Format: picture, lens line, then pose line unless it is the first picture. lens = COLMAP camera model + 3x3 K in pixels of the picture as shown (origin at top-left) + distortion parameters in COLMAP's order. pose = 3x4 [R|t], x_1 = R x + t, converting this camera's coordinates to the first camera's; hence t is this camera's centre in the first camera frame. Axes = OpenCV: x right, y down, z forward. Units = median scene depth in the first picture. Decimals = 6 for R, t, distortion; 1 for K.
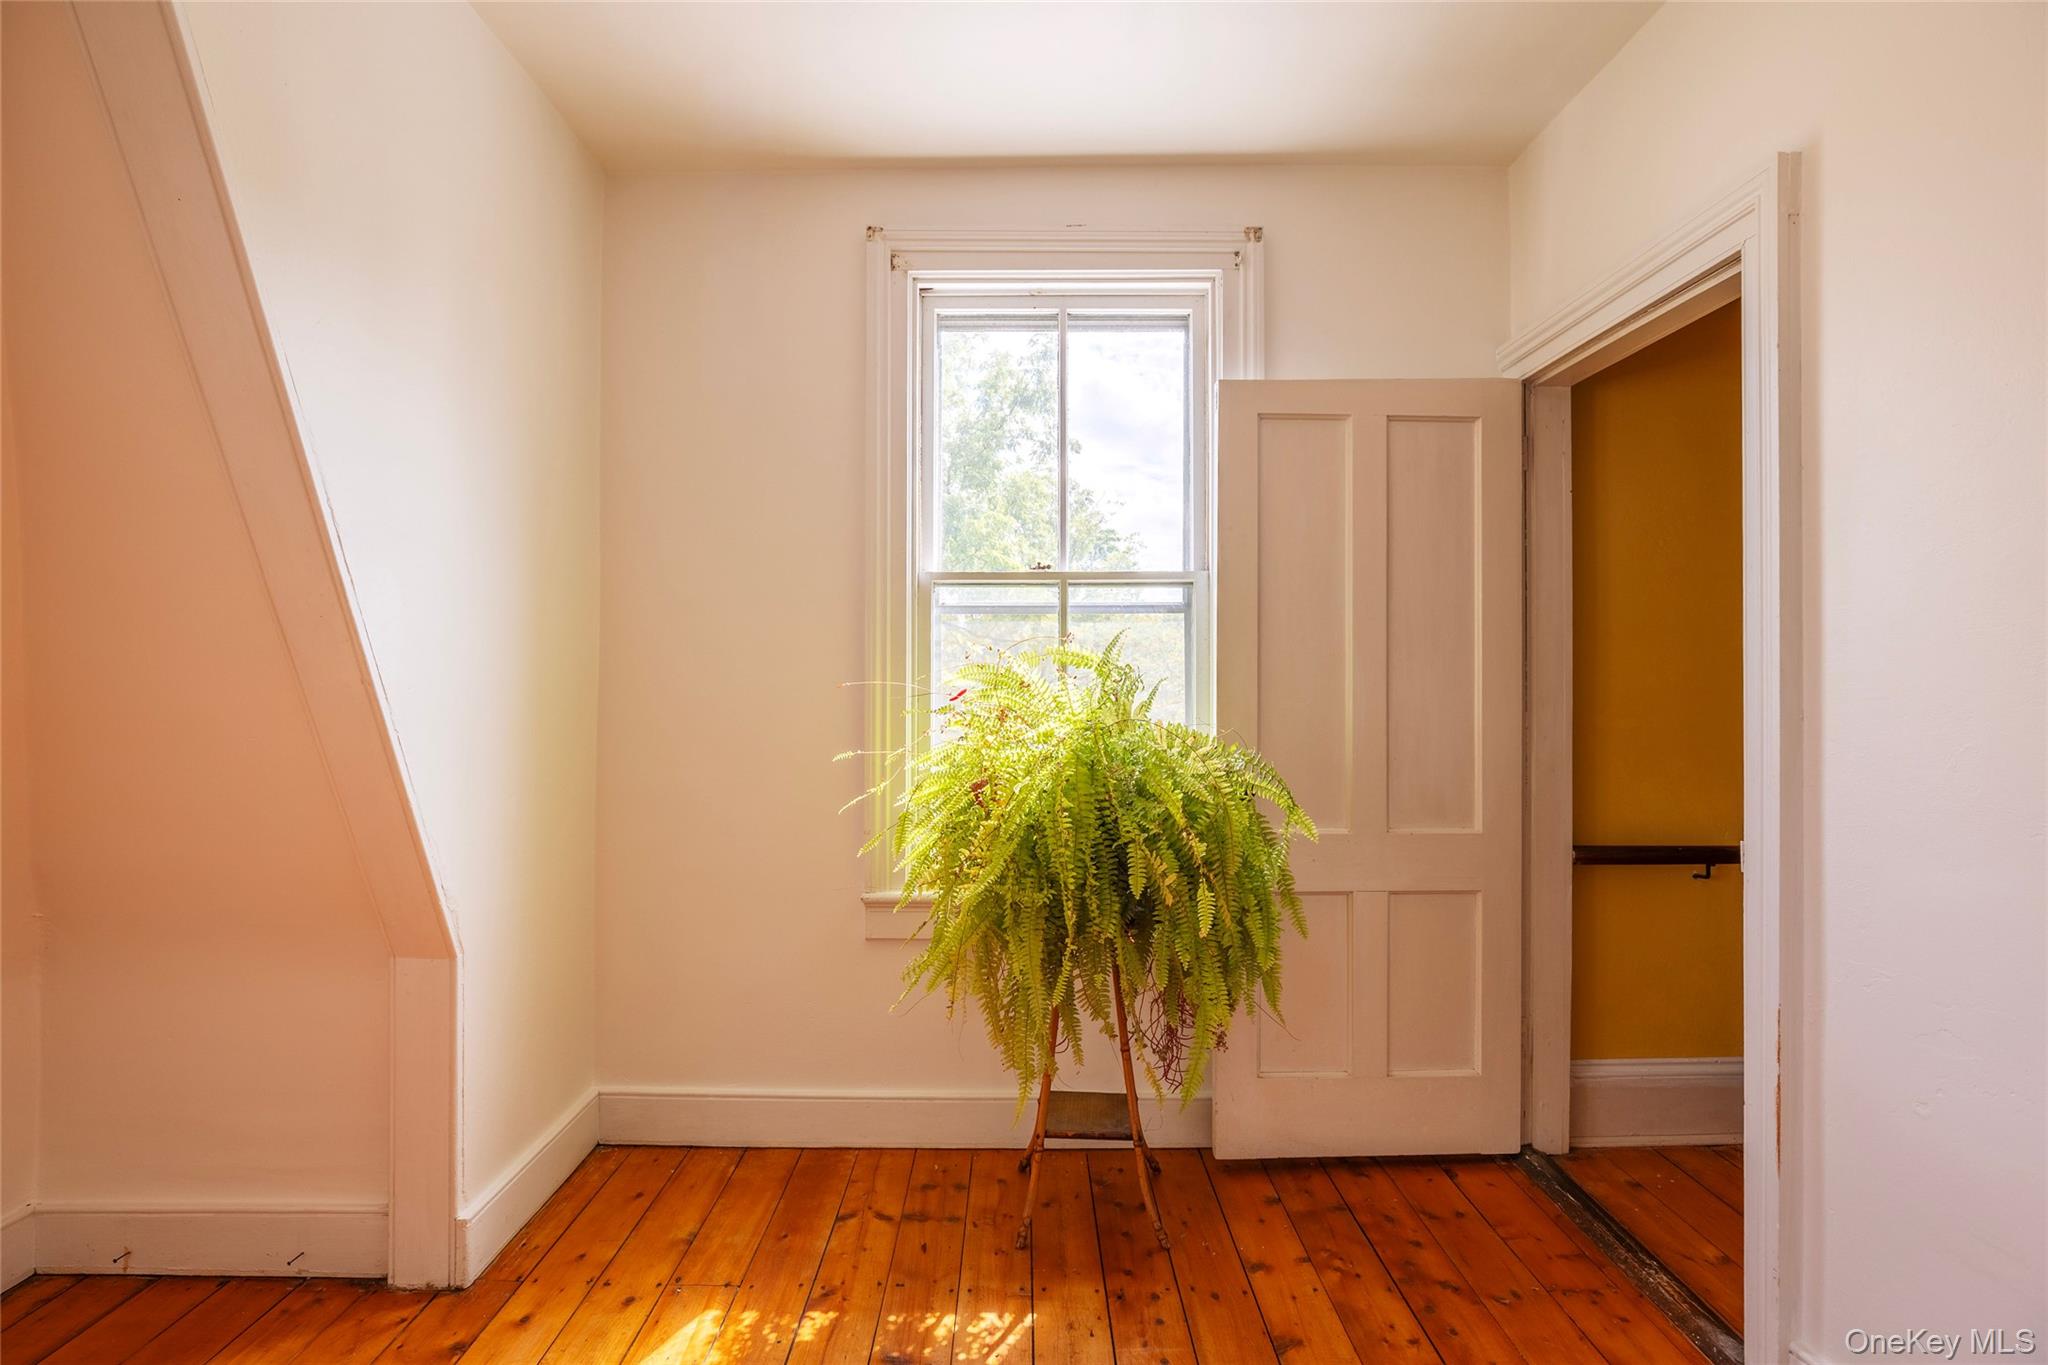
lens RADIAL K [[957.8, 0, 1024.0], [0, 957.8, 682.5], [0, 0, 1]] dist [-0.029994, 0.010705]
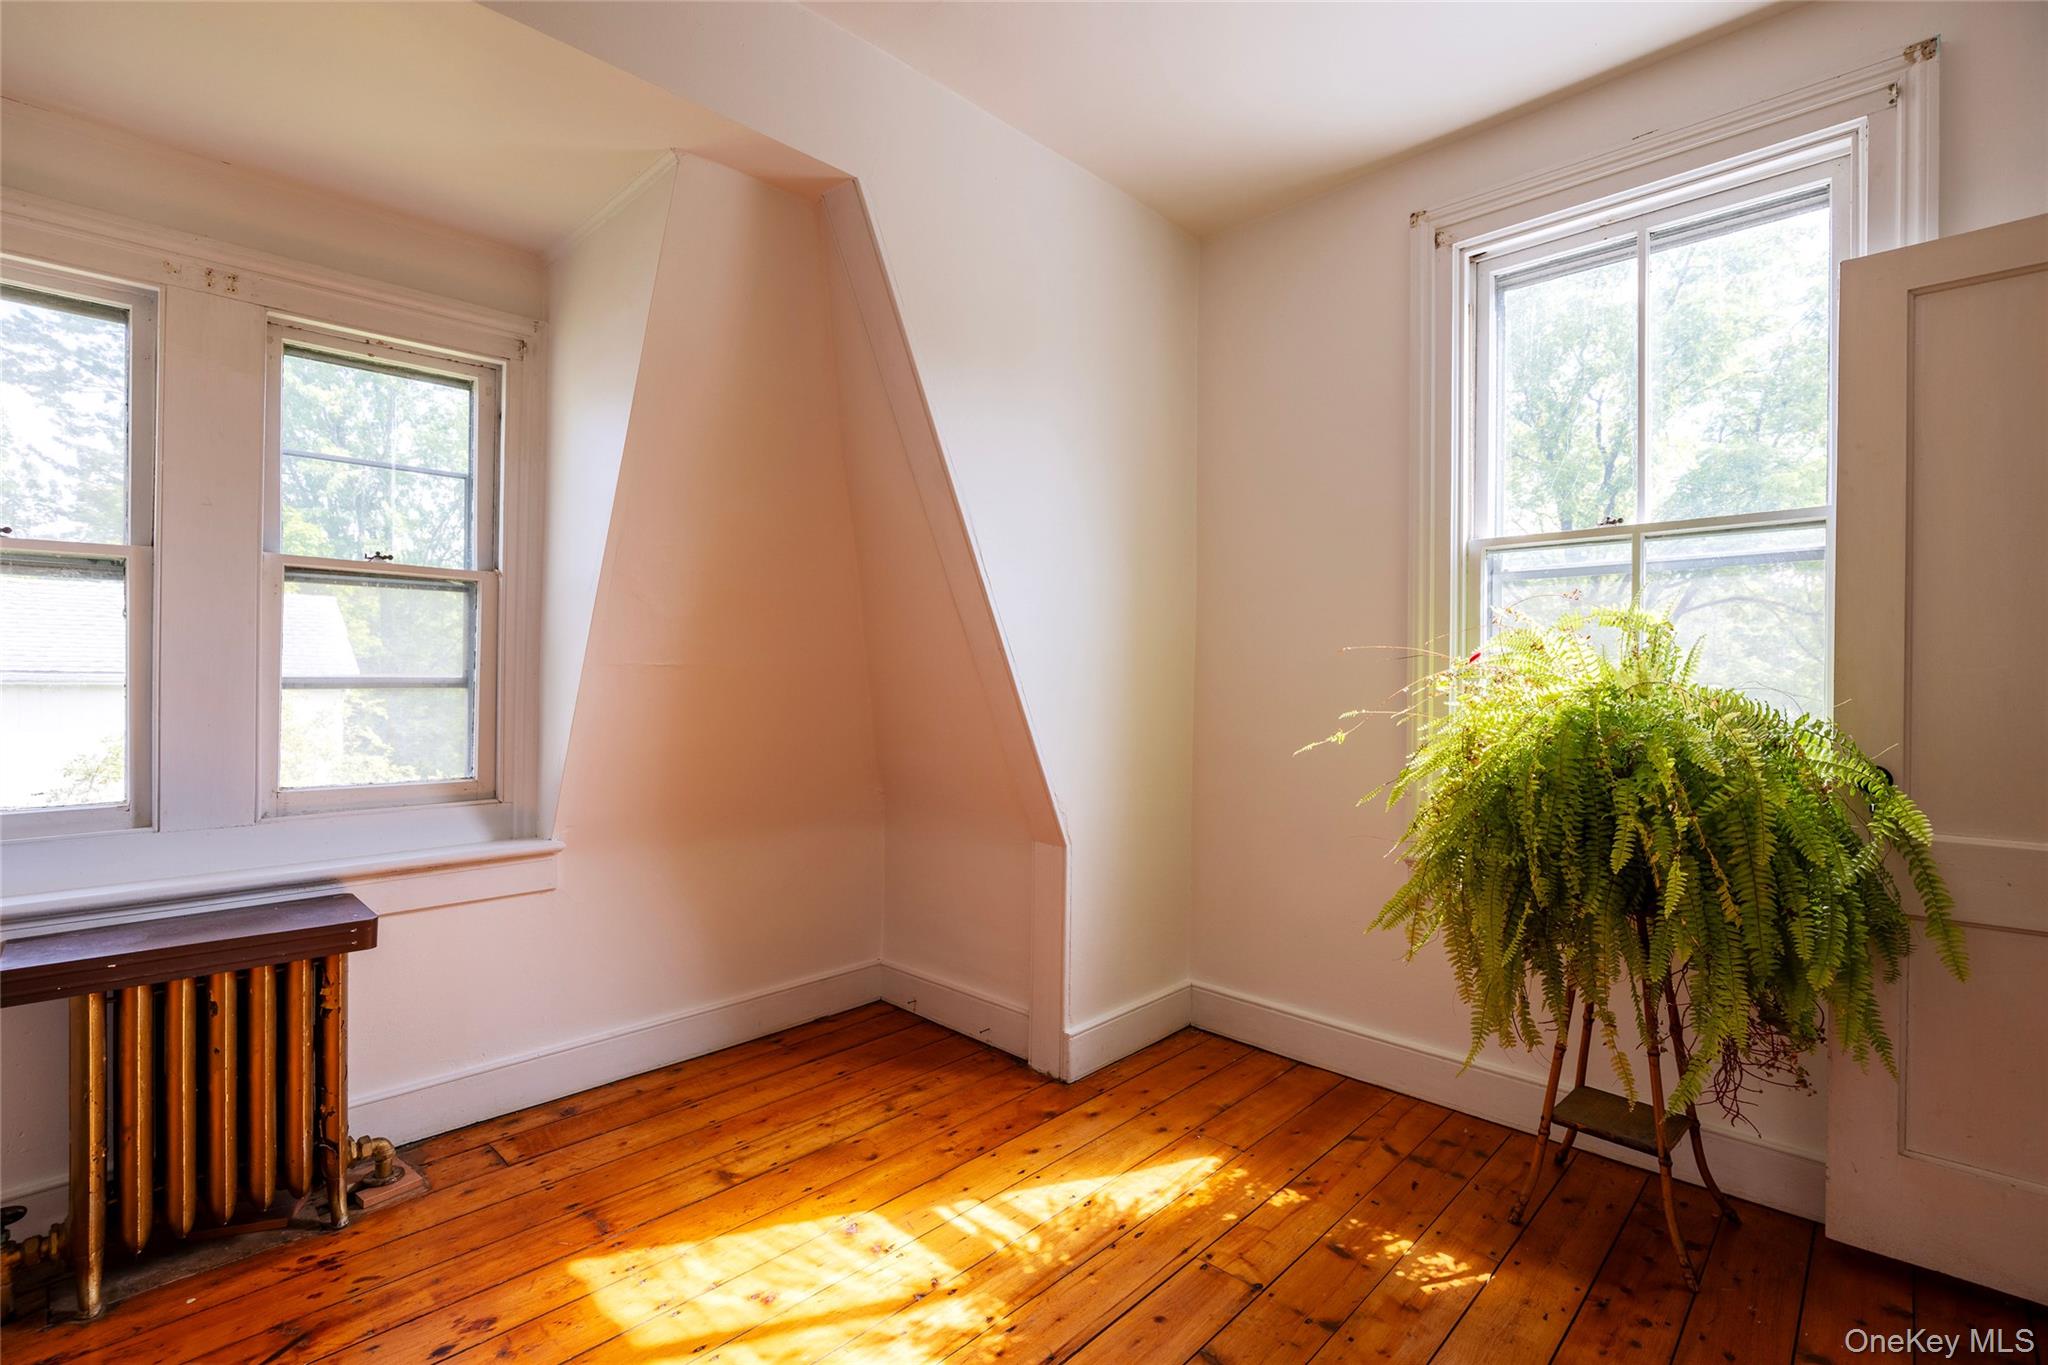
lens RADIAL K [[957.8, 0, 1024.0], [0, 957.8, 682.5], [0, 0, 1]] dist [-0.029994, 0.010705]
pose [[0.707435, 0.005716, -0.706755, 0.337099], [-0.001386, 0.999977, 0.006699, 0.034607], [0.706777, -0.003760, 0.707426, -0.045387]]
